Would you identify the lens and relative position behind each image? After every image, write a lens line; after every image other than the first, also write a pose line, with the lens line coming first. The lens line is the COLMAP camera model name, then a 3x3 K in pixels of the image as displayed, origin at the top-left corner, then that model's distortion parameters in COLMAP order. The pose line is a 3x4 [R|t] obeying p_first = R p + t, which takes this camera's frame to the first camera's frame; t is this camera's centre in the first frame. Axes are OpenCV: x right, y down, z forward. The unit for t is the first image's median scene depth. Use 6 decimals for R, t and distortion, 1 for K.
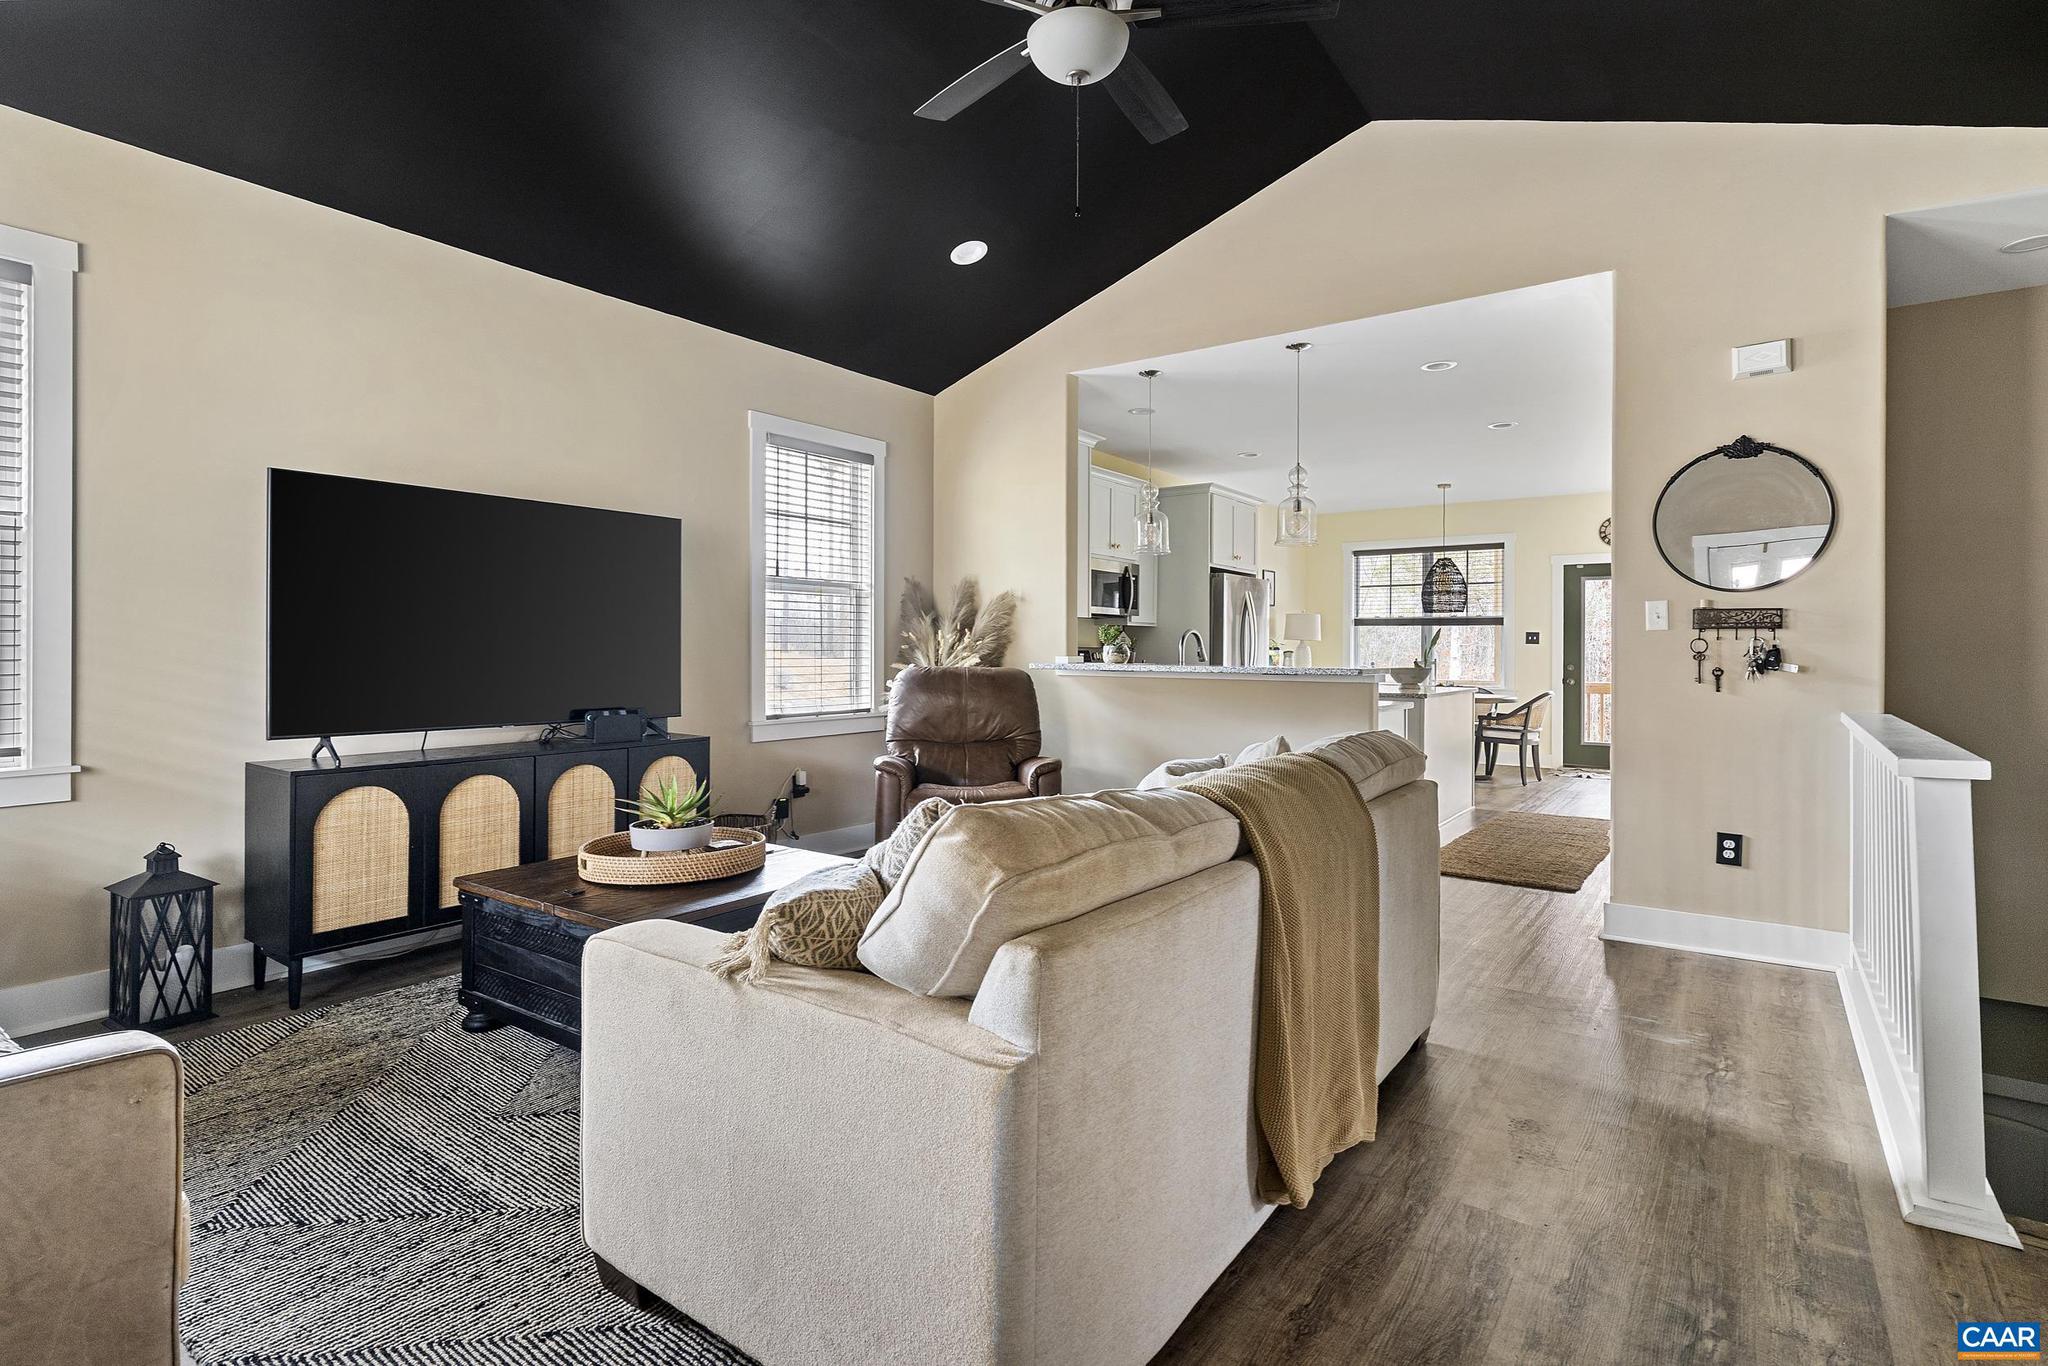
lens RADIAL K [[989.5, 0, 1018.4], [0, 989.5, 658.0], [0, 0, 1]] dist [0.004314, -0.001412]
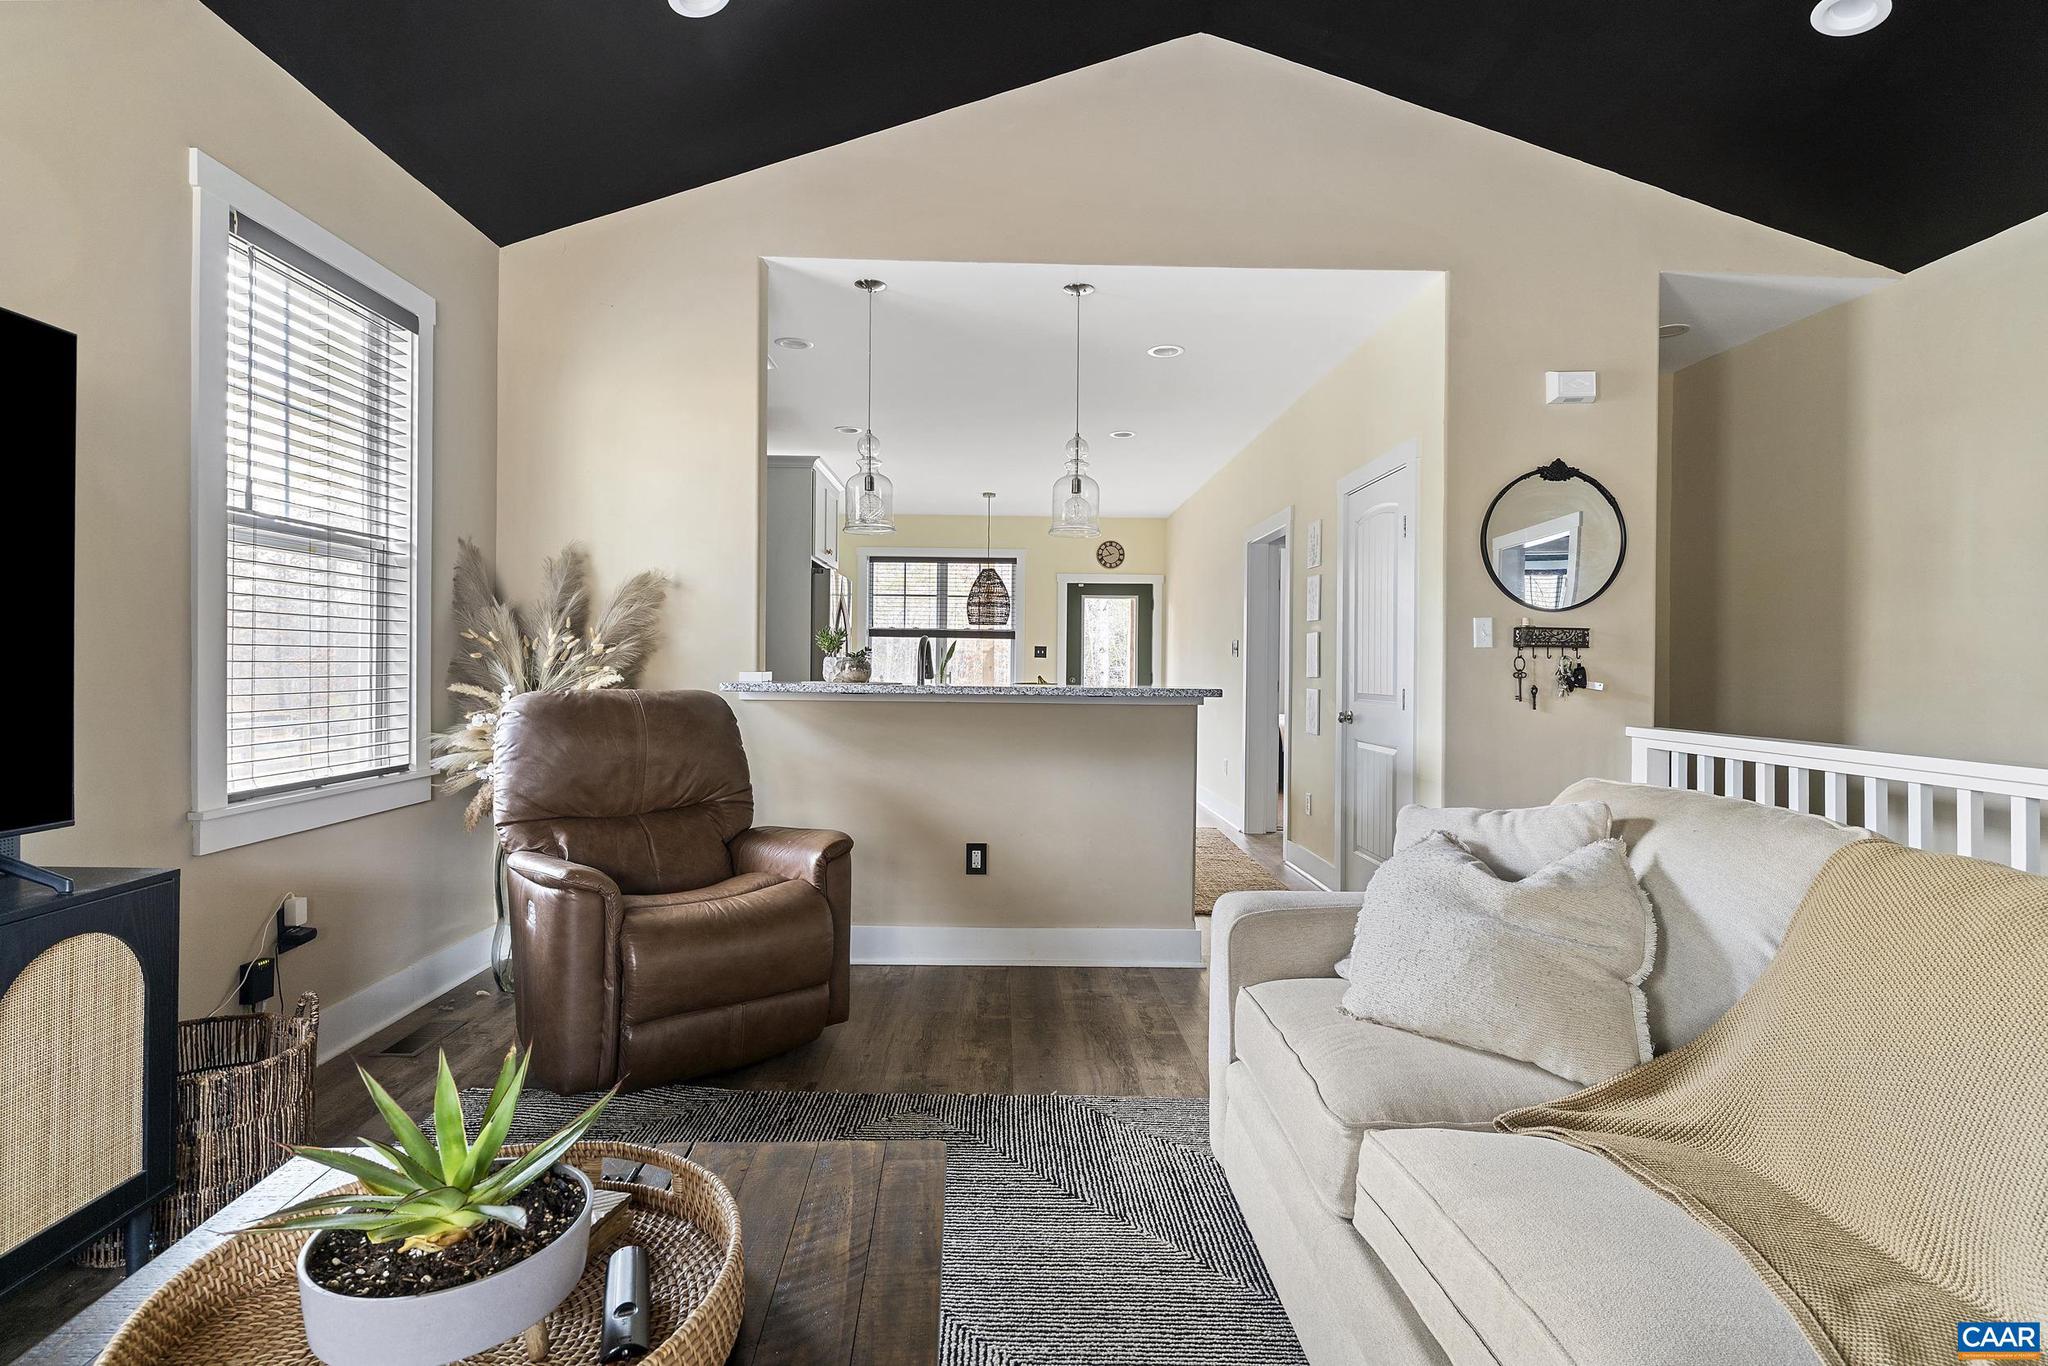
lens RADIAL K [[989.5, 0, 1017.2], [0, 989.5, 667.6], [0, 0, 1]] dist [0.004314, -0.001412]
pose [[0.798649, 0.002840, 0.601791, -0.235450], [-0.002059, 0.999996, -0.001988, -0.004119], [-0.601794, 0.000349, 0.798651, 0.376615]]
